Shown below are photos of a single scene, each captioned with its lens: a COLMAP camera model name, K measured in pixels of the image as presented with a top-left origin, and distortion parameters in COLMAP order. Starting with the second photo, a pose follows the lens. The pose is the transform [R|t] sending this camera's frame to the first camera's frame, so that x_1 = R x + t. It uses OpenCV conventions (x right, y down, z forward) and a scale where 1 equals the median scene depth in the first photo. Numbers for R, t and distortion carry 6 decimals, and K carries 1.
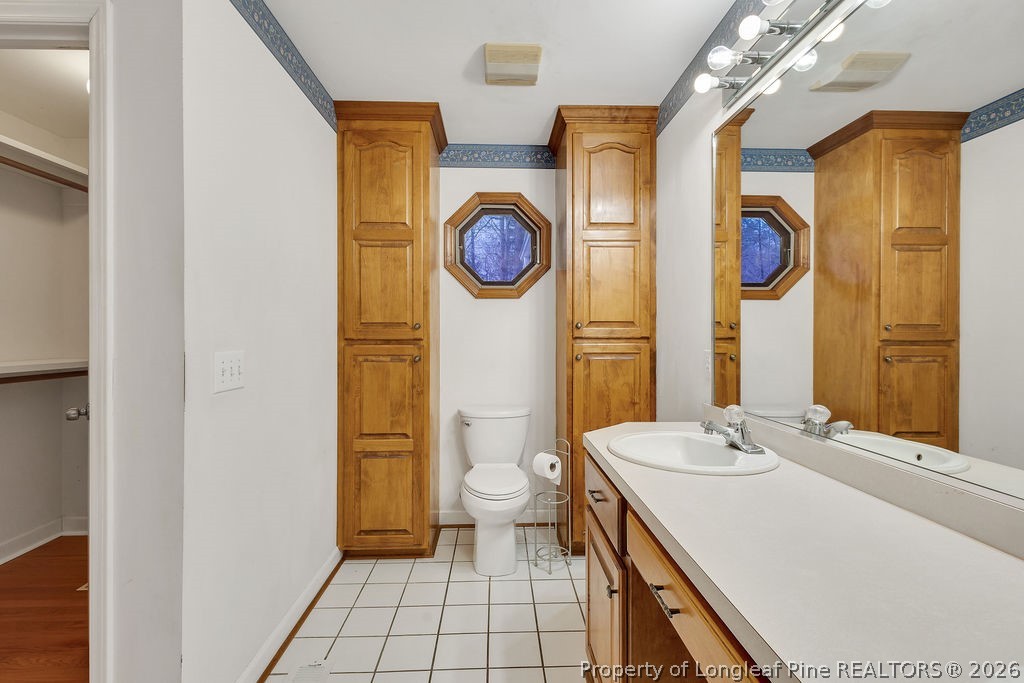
lens RADIAL K [[471.5, 0, 509.5], [0, 471.5, 334.6], [0, 0, 1]] dist [0.004292, -0.000368]
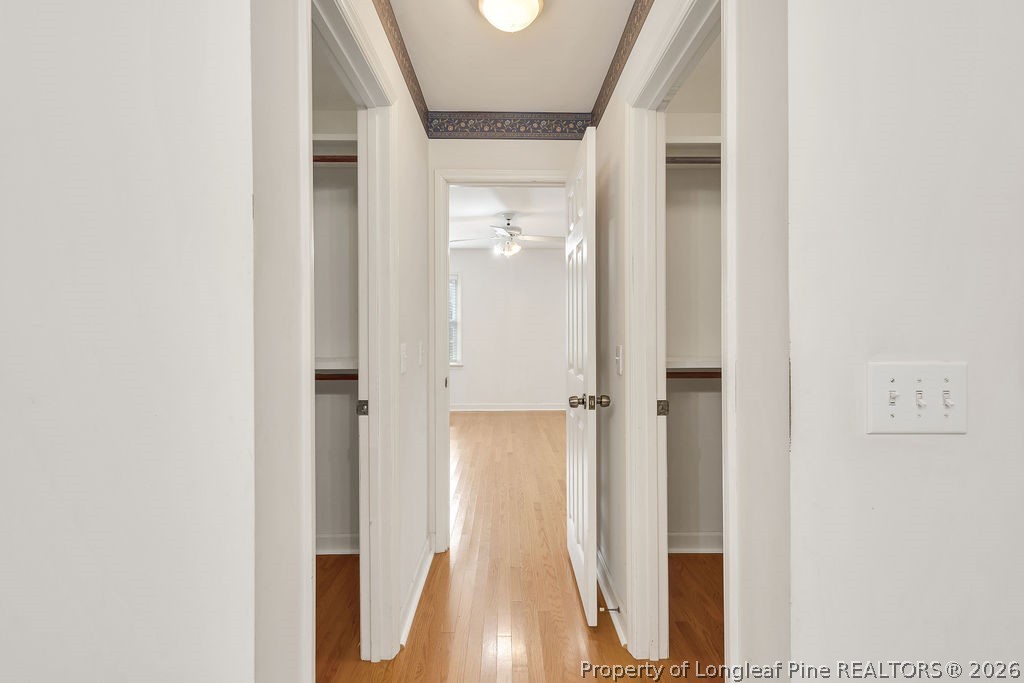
lens RADIAL K [[471.5, 0, 509.3], [0, 471.5, 331.4], [0, 0, 1]] dist [0.004292, -0.000368]
pose [[-0.041632, 0.002648, -0.999130, -0.029688], [-0.001108, 0.999996, 0.002696, -0.001661], [0.999132, 0.001219, -0.041629, 0.644442]]
